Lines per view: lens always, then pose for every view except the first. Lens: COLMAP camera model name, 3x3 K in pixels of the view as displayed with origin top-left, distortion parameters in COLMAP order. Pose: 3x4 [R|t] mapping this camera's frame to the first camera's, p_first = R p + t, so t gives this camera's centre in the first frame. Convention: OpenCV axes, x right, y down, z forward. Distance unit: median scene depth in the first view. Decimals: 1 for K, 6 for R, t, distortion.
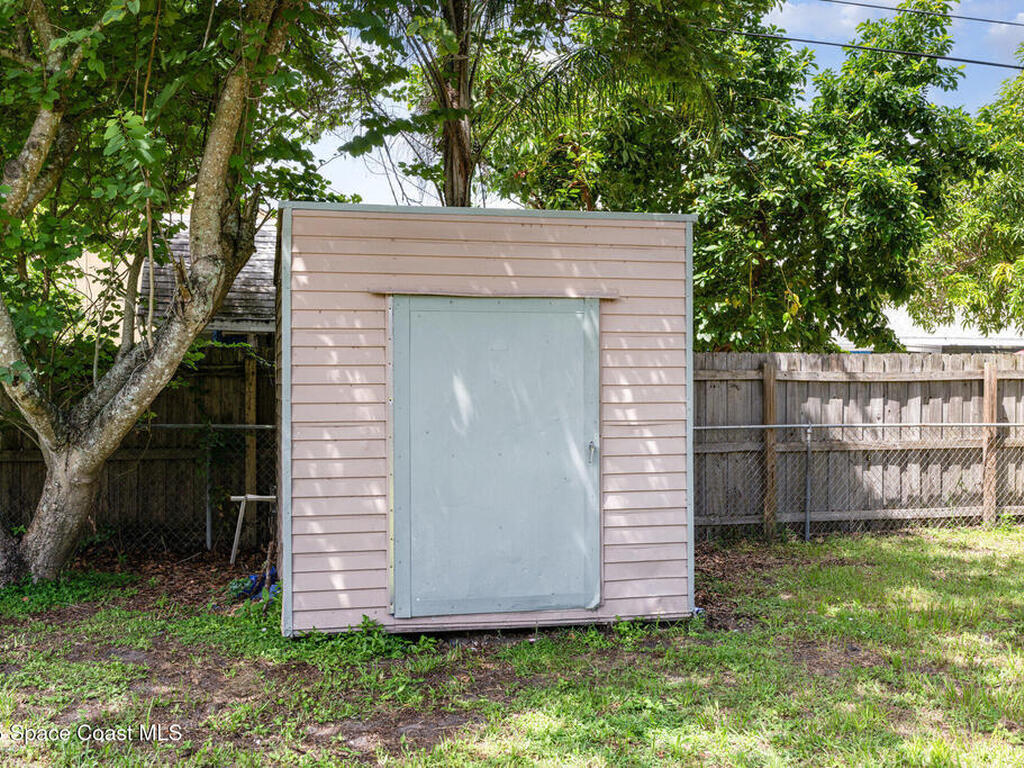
lens RADIAL K [[1055.4, 0, 511.7], [0, 1055.4, 381.7], [0, 0, 1]] dist [-0.016931, 0.000000]
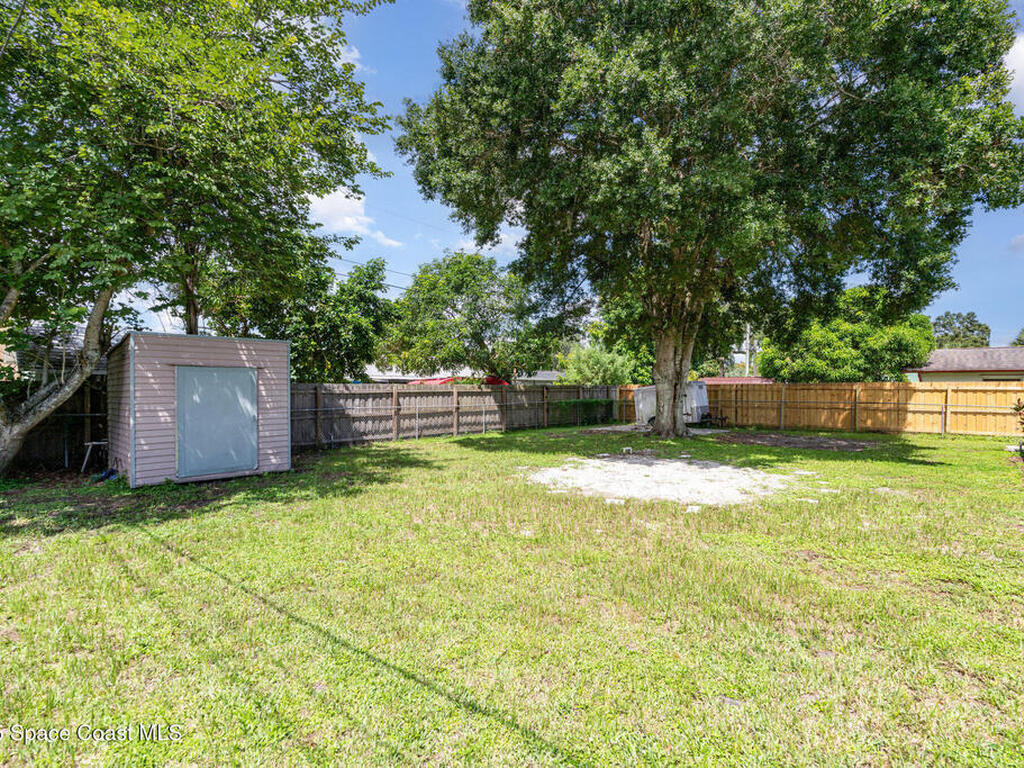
lens RADIAL K [[512.4, 0, 516.3], [0, 512.4, 387.1], [0, 0, 1]] dist [-0.001276, -0.000555]
pose [[0.830624, -0.001316, 0.556833, -0.074774], [0.006147, 0.999958, -0.006807, -0.004614], [-0.556800, 0.009077, 0.830597, -0.407371]]
